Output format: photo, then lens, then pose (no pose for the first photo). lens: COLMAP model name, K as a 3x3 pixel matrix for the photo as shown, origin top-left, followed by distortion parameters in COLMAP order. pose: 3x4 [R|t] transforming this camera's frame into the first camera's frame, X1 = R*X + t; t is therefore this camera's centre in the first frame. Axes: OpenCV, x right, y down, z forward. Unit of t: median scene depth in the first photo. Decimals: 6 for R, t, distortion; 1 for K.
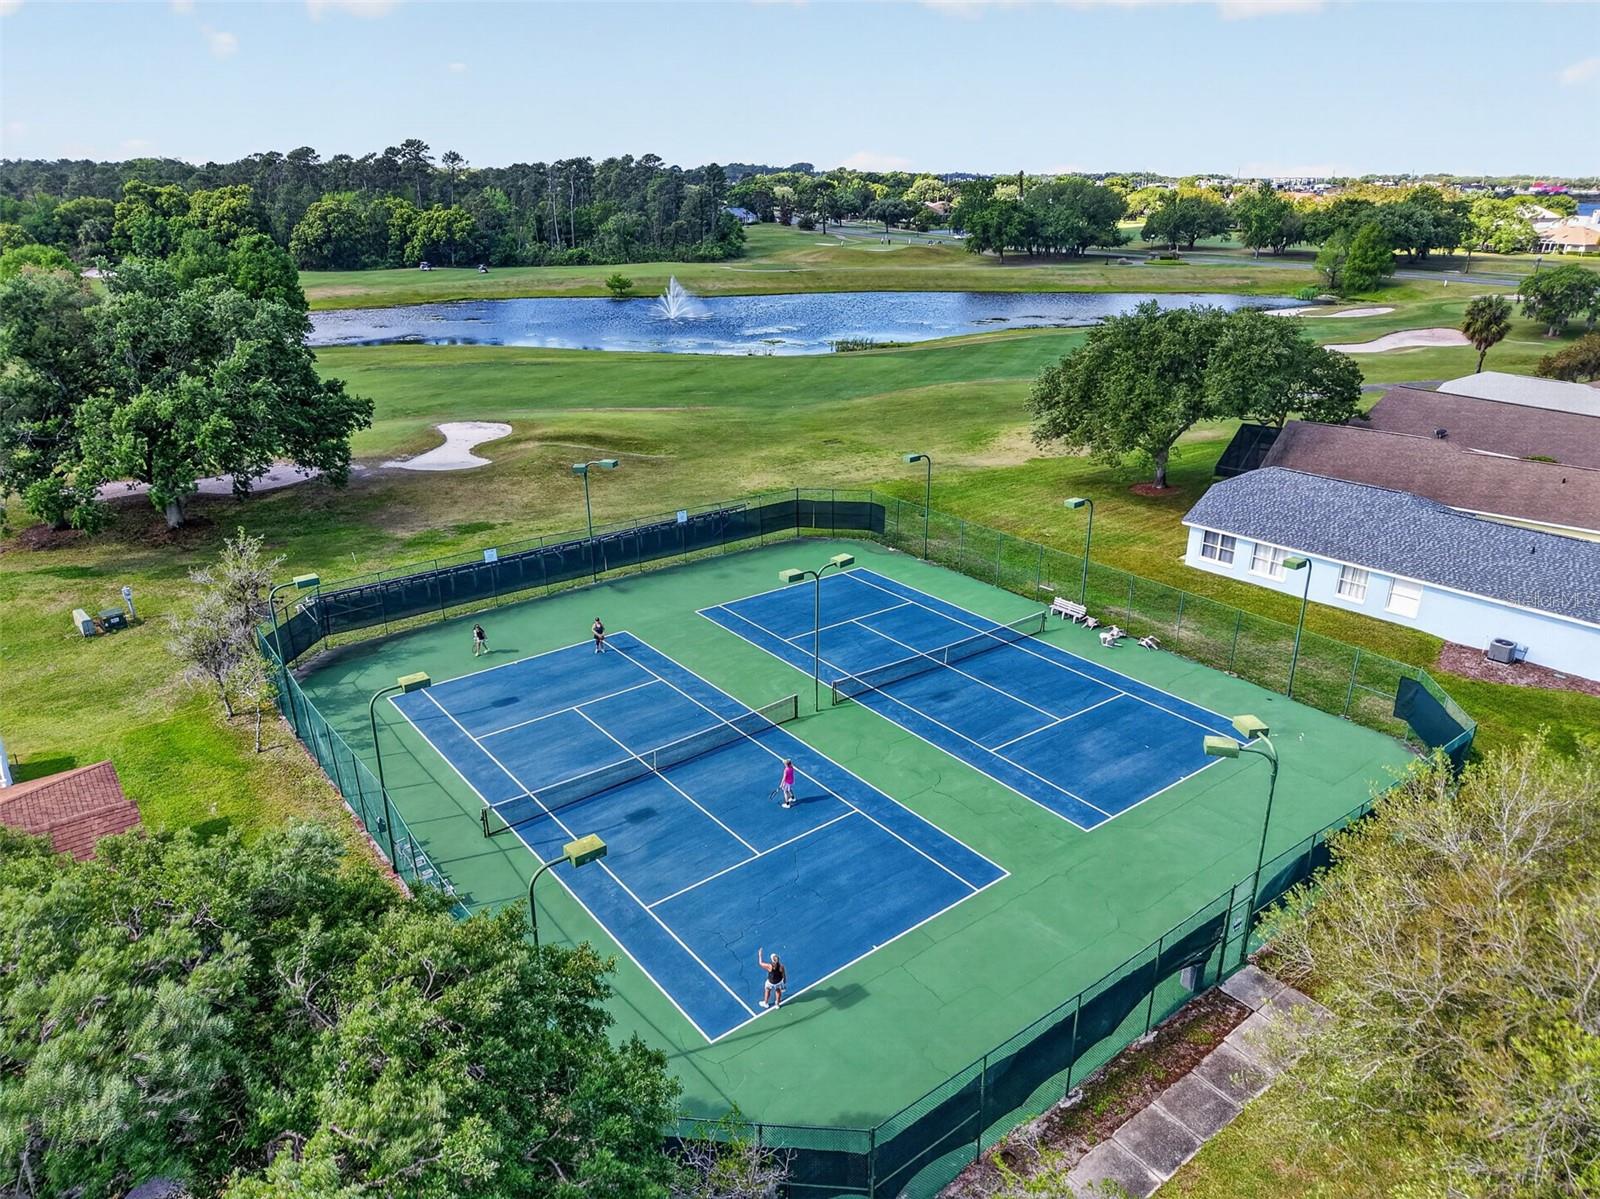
lens RADIAL K [[1065.0, 0, 800.0], [0, 1065.0, 599.5], [0, 0, 1]] dist [0.005337, 0.005247]
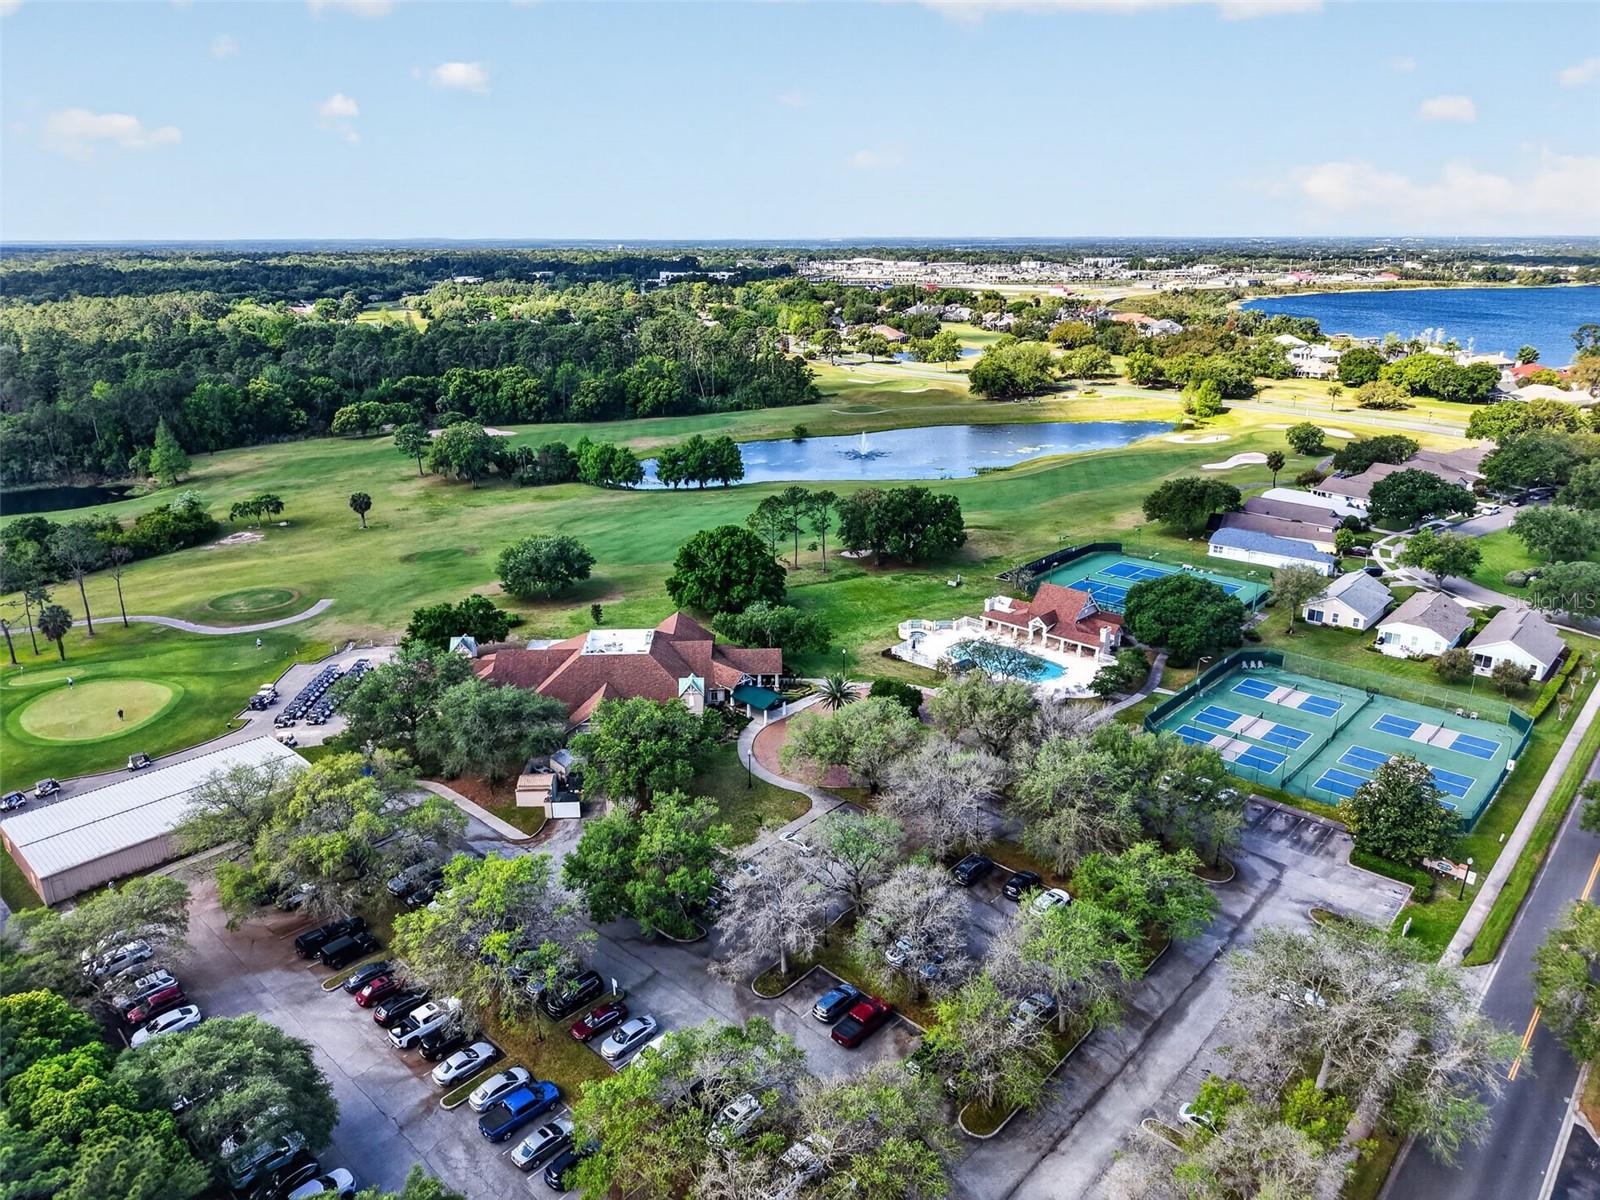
lens RADIAL K [[1065.0, 0, 800.0], [0, 1065.0, 600.0], [0, 0, 1]] dist [0.005337, 0.005247]
pose [[0.987522, -0.060670, 0.145324, -0.361766], [0.067926, 0.996653, -0.045492, 0.044307], [-0.142077, 0.054796, 0.988338, -0.555857]]
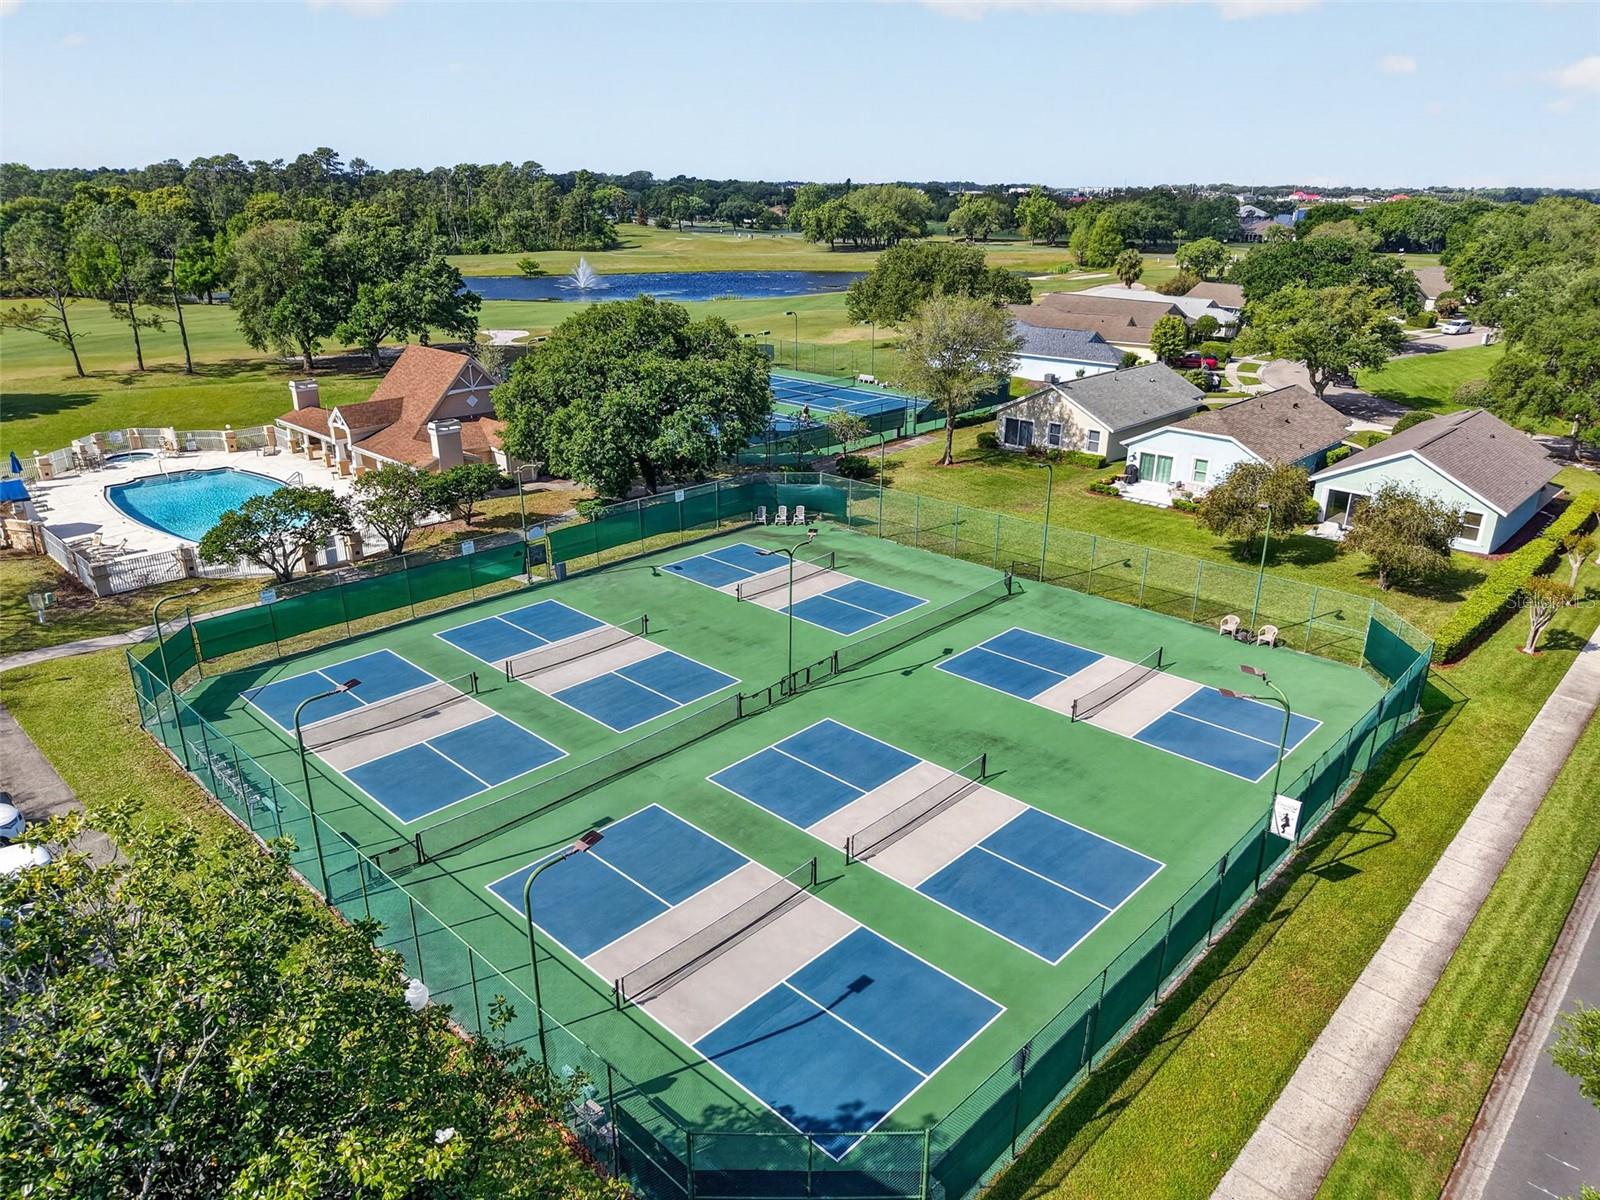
lens RADIAL K [[1065.0, 0, 800.0], [0, 1065.0, 600.0], [0, 0, 1]] dist [0.005337, 0.005247]
pose [[0.989483, -0.051642, 0.135118, -0.037521], [0.052670, 0.998604, -0.004047, 0.093936], [-0.134720, 0.011121, 0.990821, -0.219155]]
